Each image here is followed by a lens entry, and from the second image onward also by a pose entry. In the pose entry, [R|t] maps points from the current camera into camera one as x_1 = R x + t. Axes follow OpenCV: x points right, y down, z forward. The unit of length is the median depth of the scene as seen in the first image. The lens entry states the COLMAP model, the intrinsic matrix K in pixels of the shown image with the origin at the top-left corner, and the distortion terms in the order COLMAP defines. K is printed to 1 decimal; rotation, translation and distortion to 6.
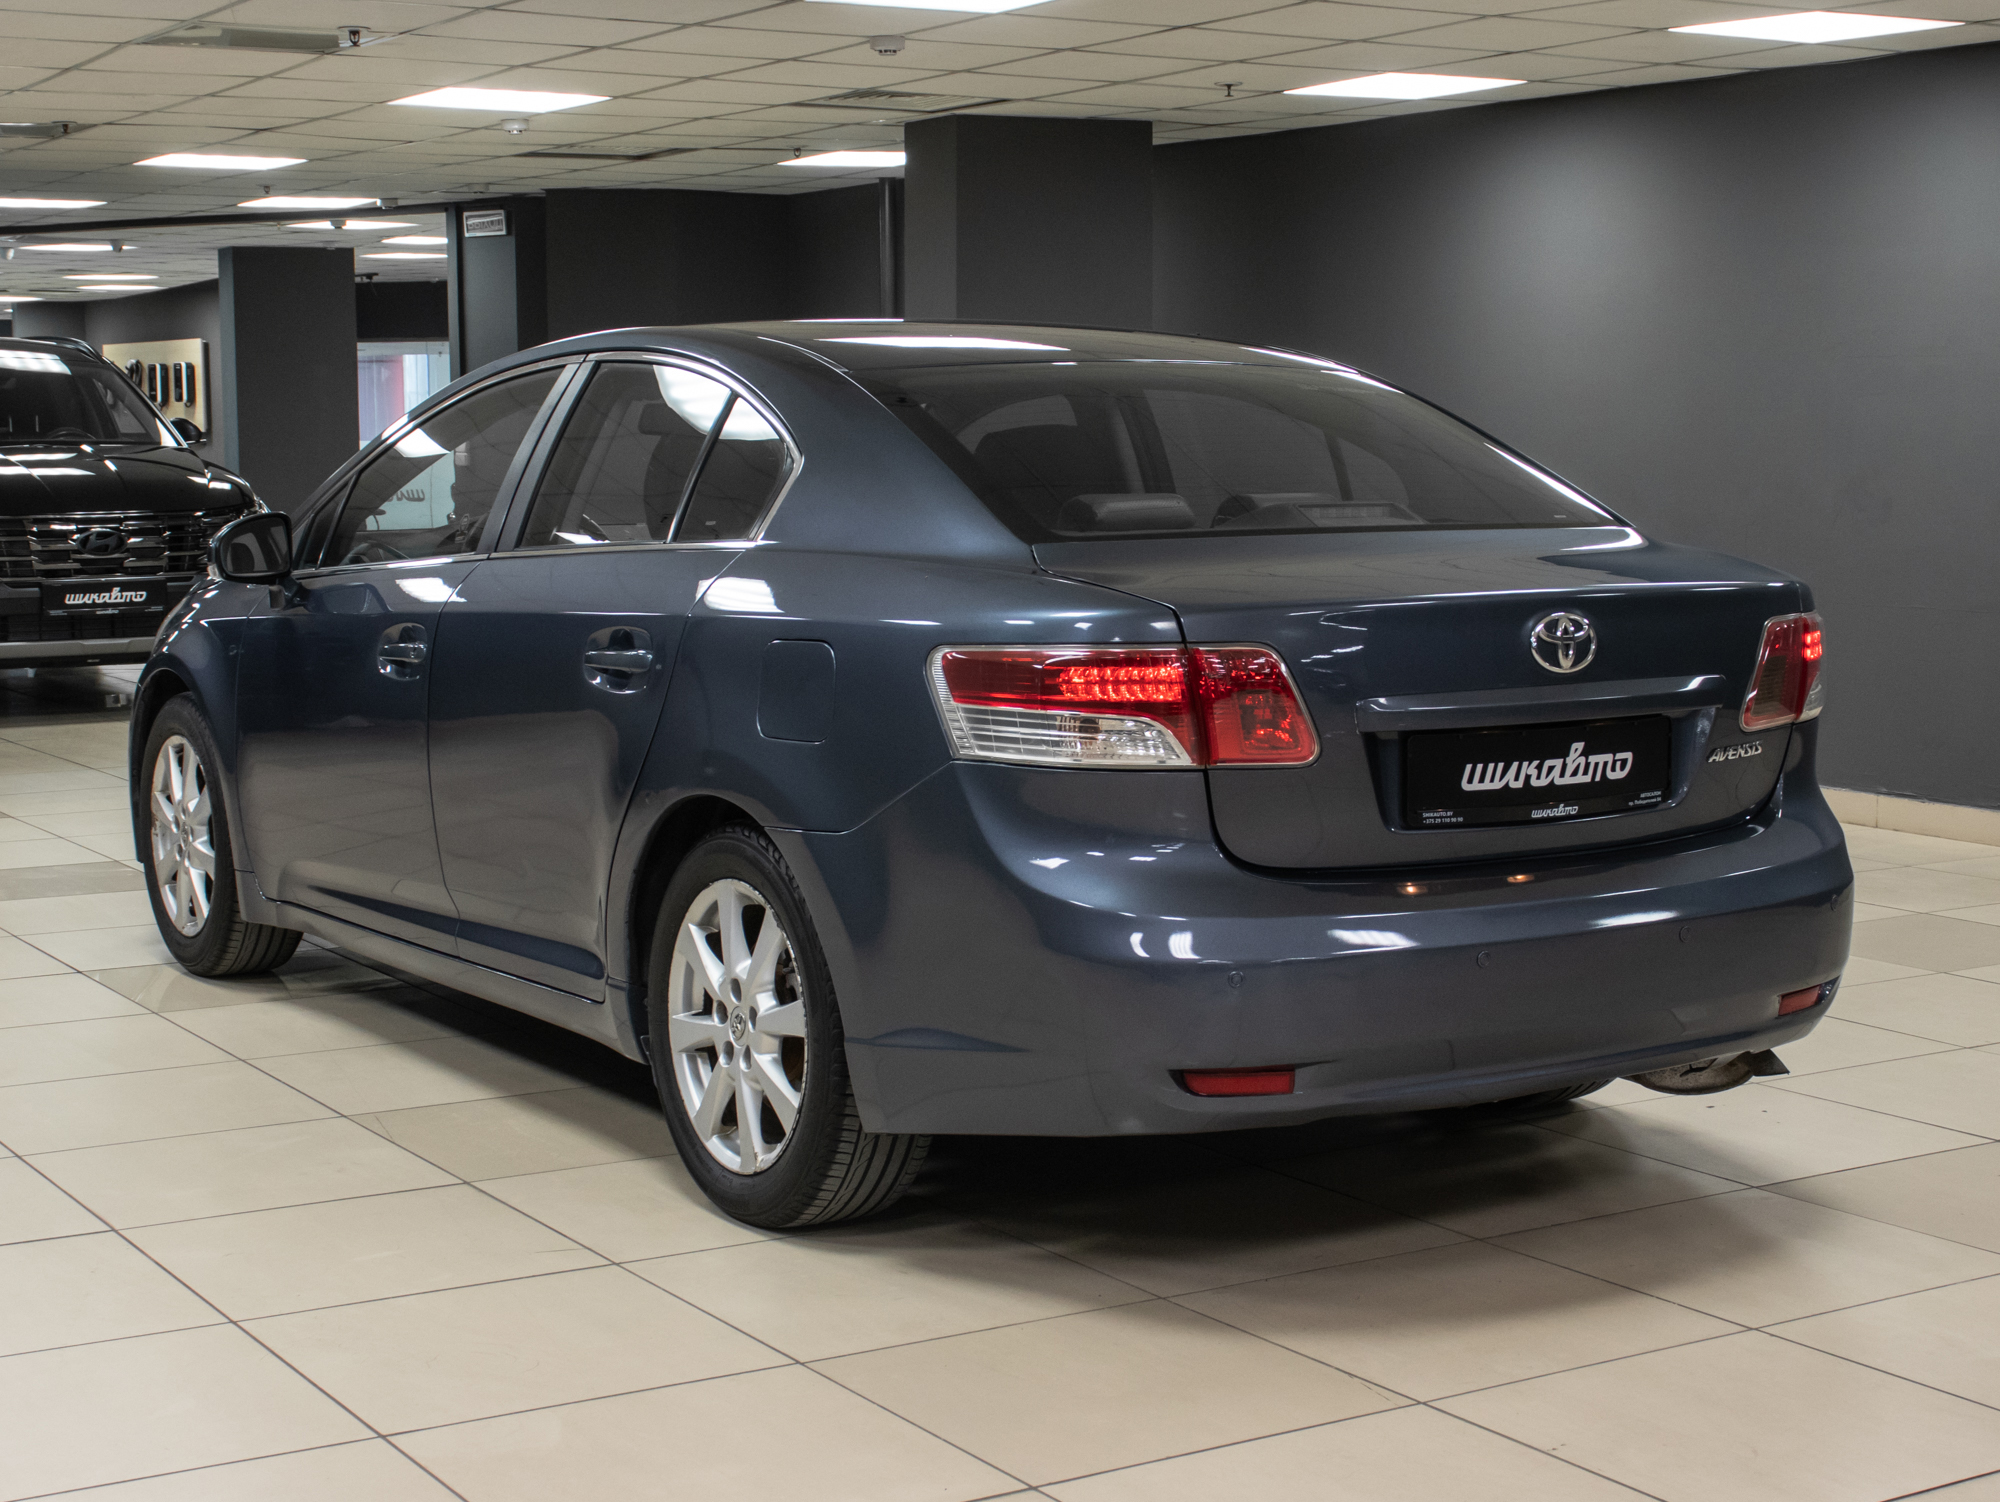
lens RADIAL K [[3104.8, 0, 1000.0], [0, 3104.8, 751.0], [0, 0, 1]] dist [-0.030767, -0.066642]
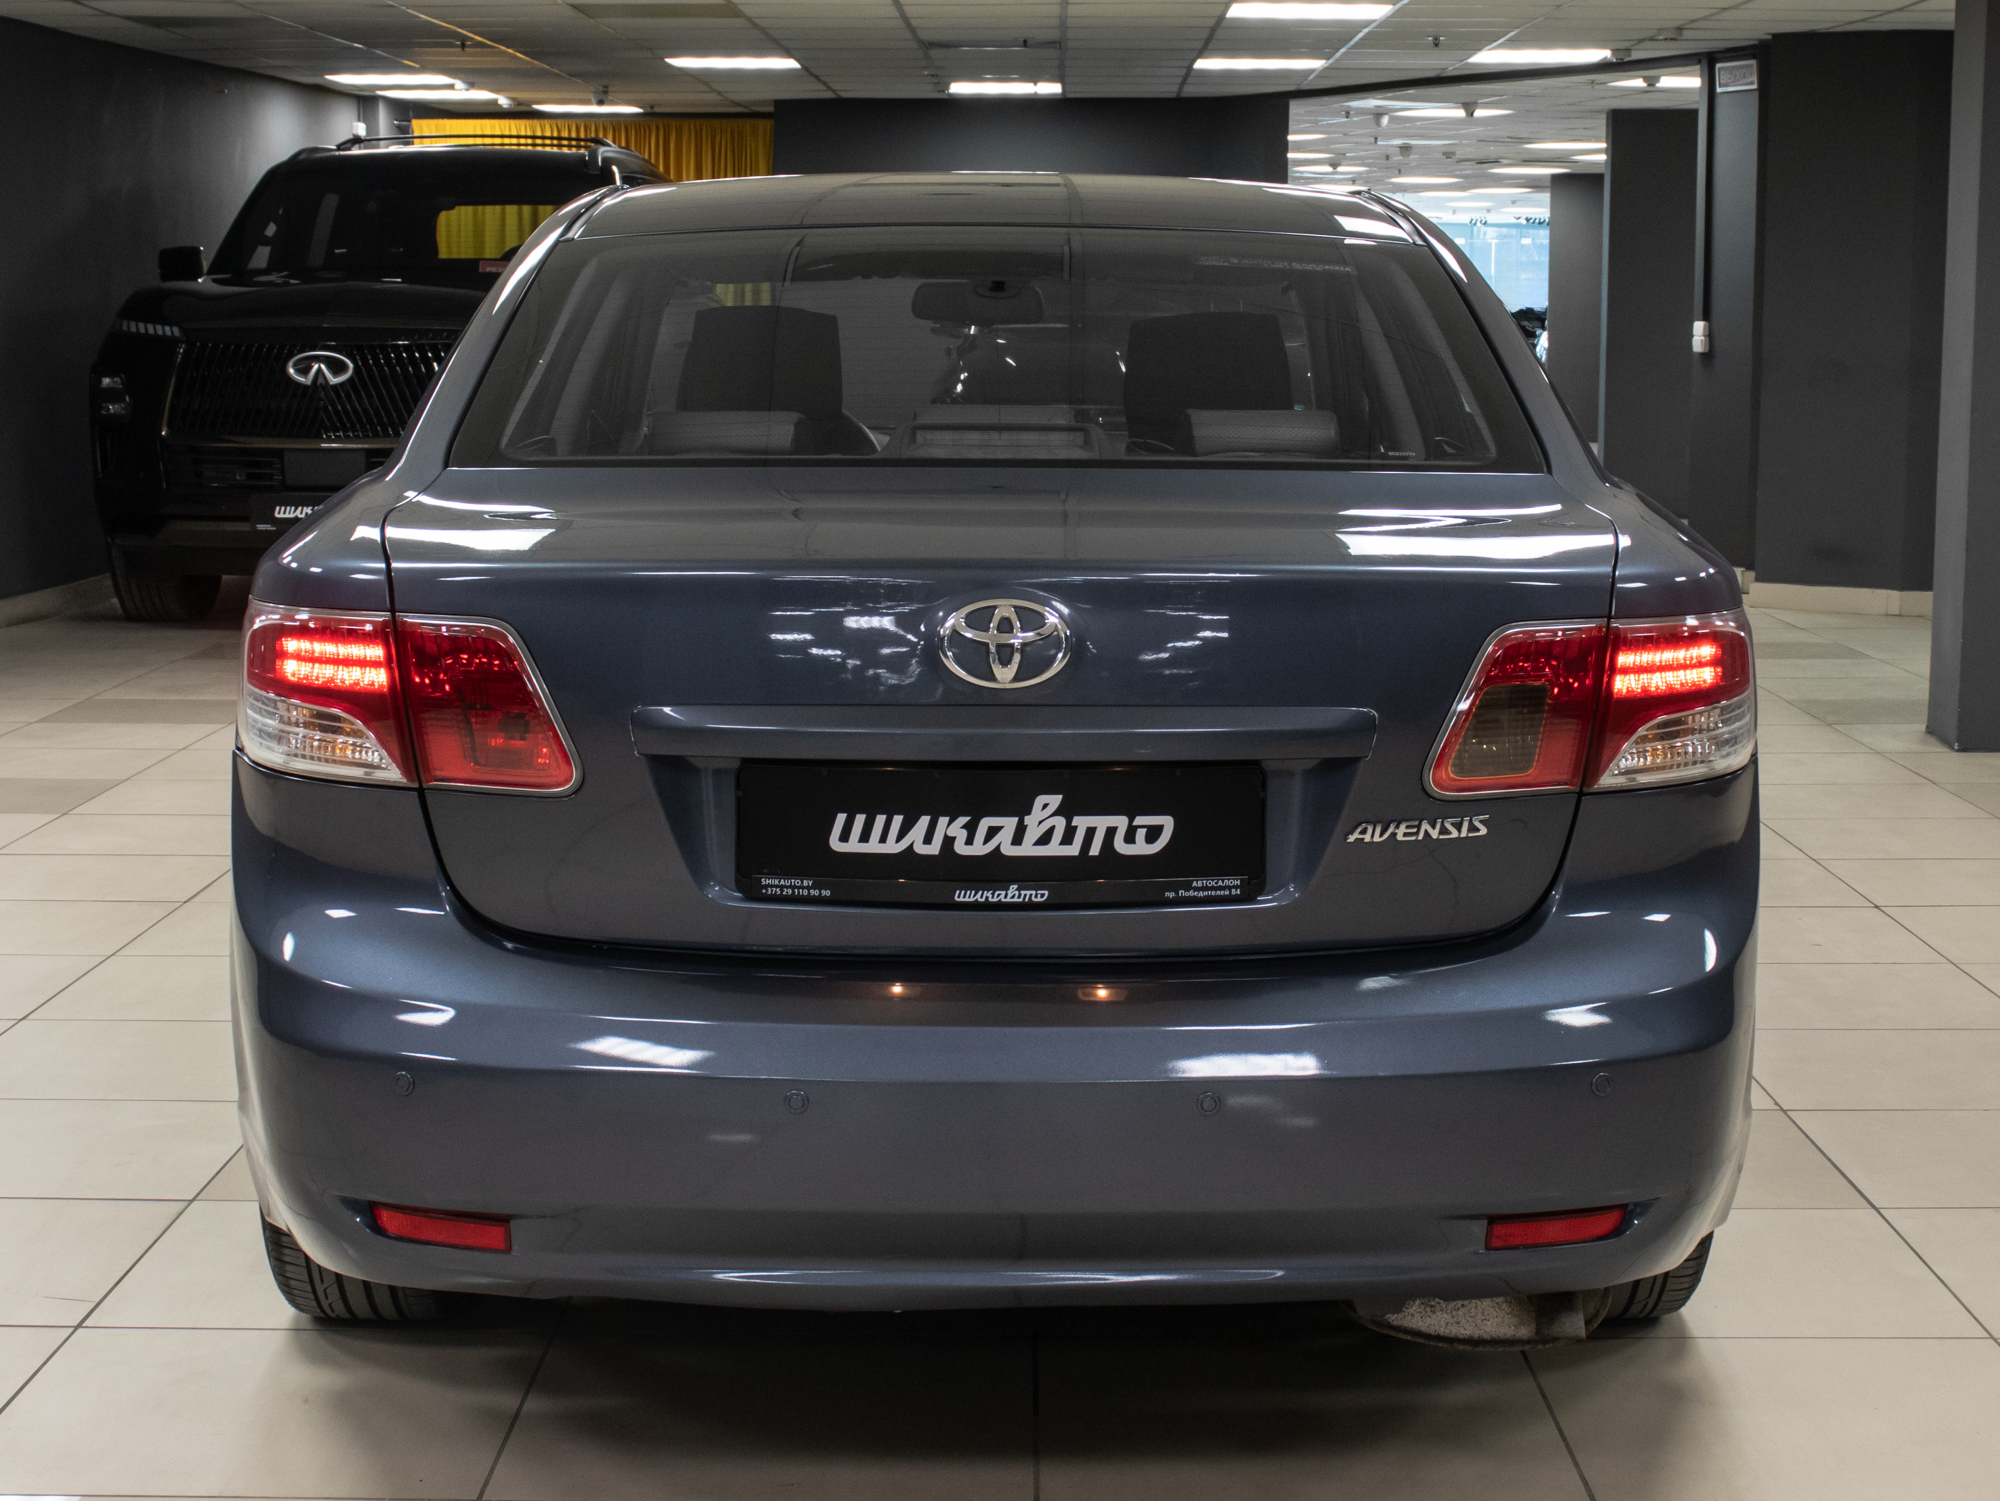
lens RADIAL K [[3372.0, 0, 1000.0], [0, 3372.0, 750.5], [0, 0, 1]] dist [-0.040257, -0.181213]
pose [[0.846417, 0.076363, -0.527017, 0.558301], [-0.063325, 0.997076, 0.042770, -0.042479], [0.528742, -0.002828, 0.848778, 0.384177]]
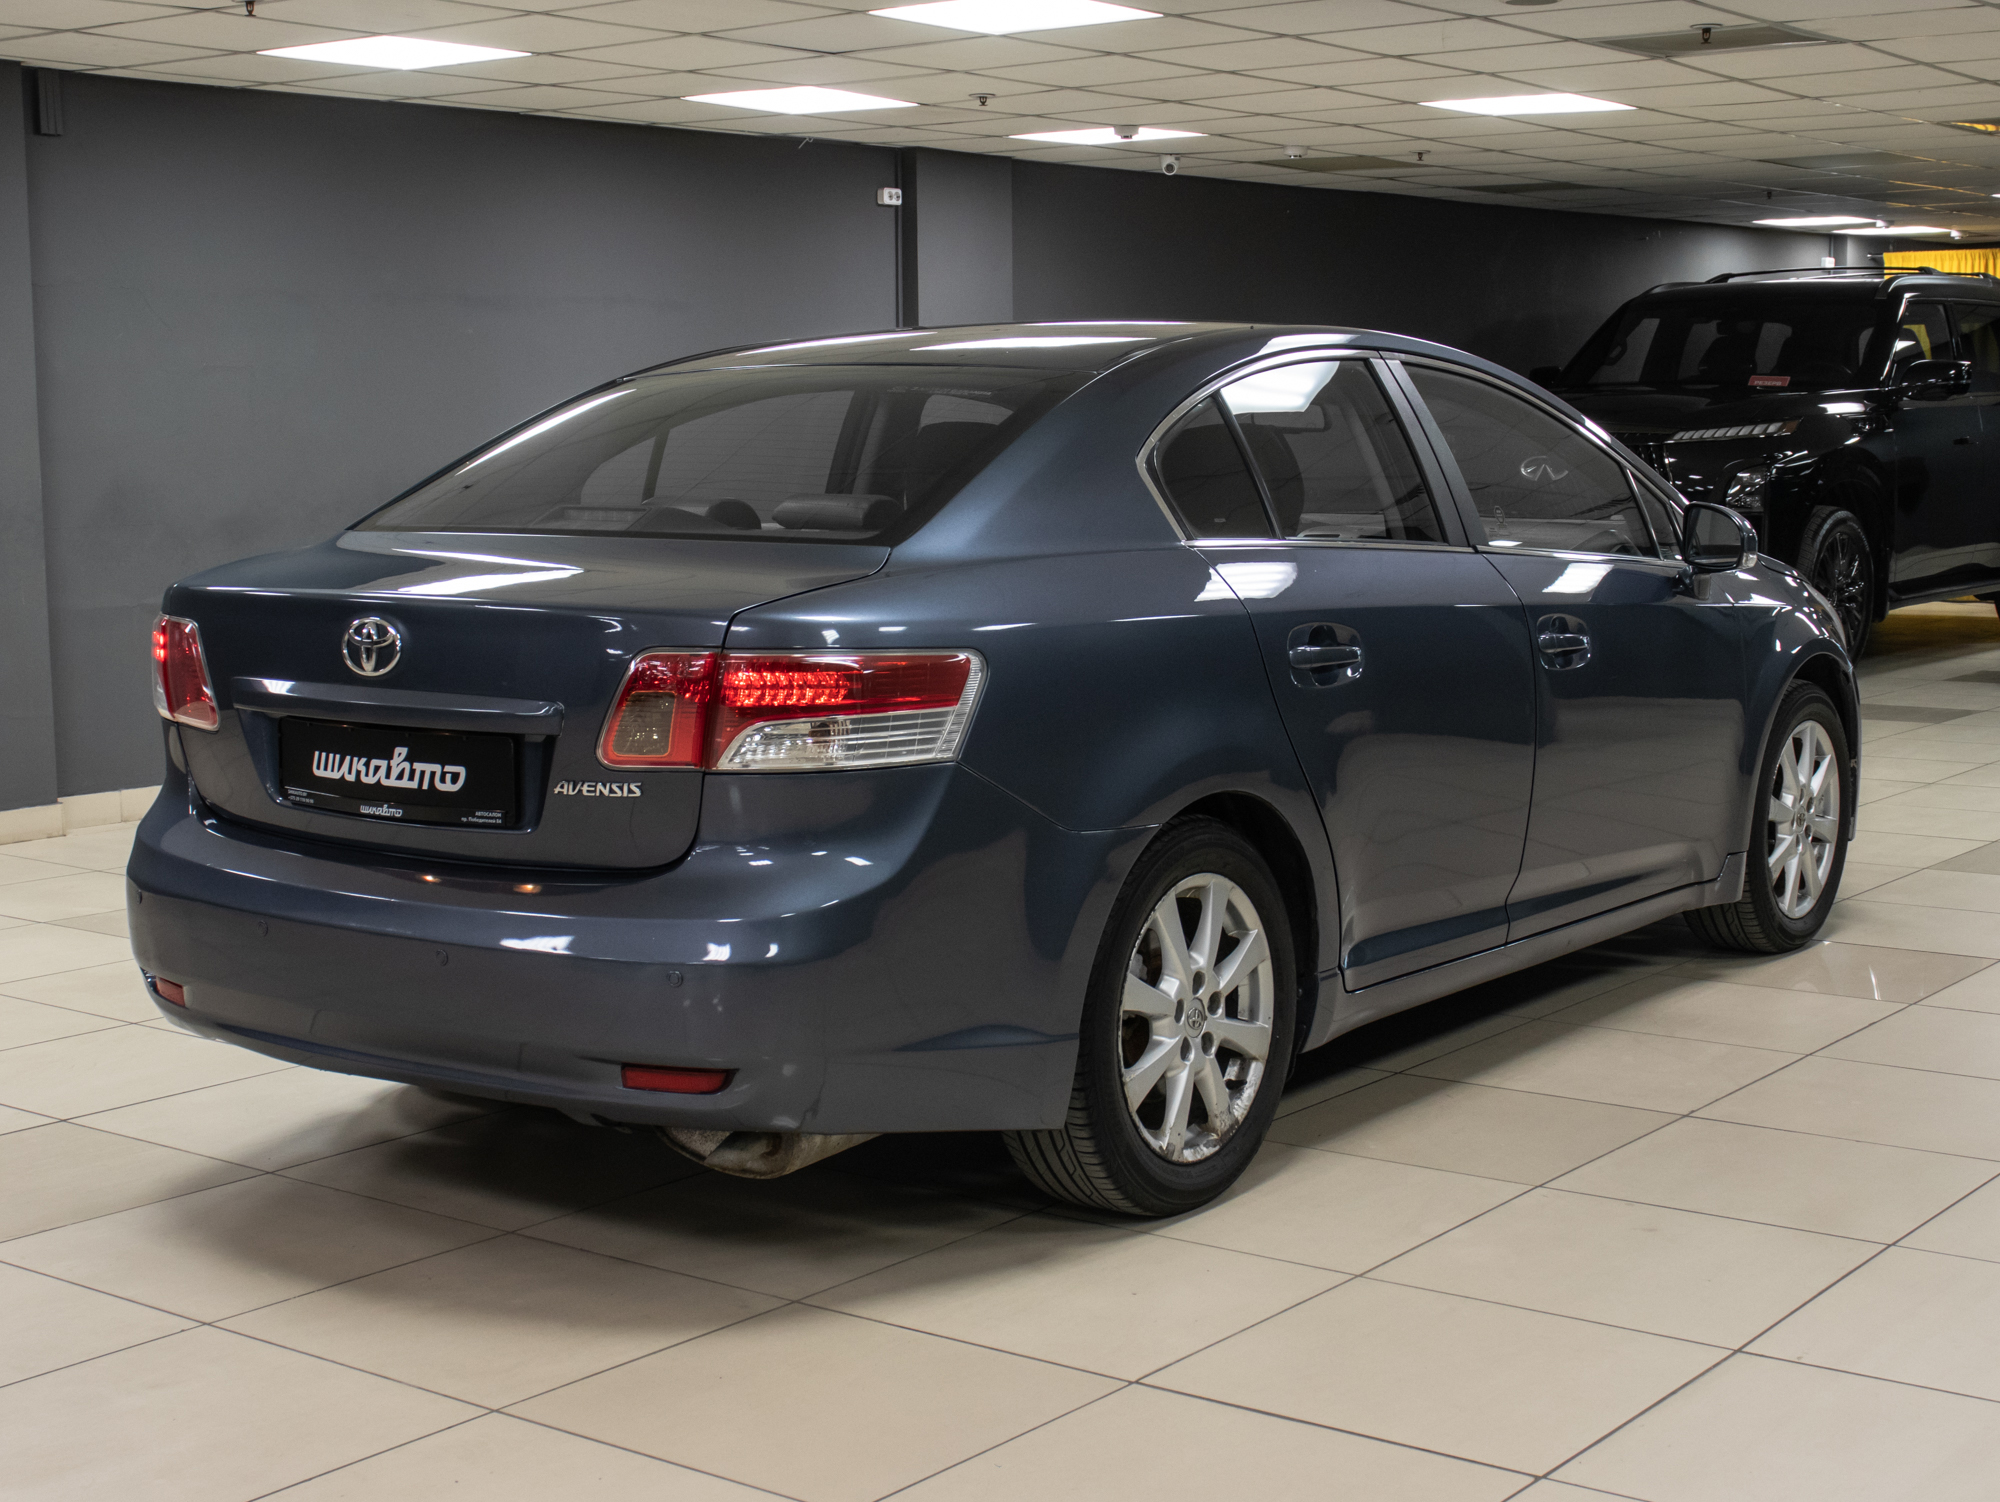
lens RADIAL K [[2866.3, 0, 1000.0], [0, 2866.3, 751.0], [0, 0, 1]] dist [-0.048605, -0.059961]
pose [[0.360347, 0.111762, -0.926099, 1.127089], [-0.094343, 0.992073, 0.083014, -0.097989], [0.928035, 0.057457, 0.368034, 0.840258]]
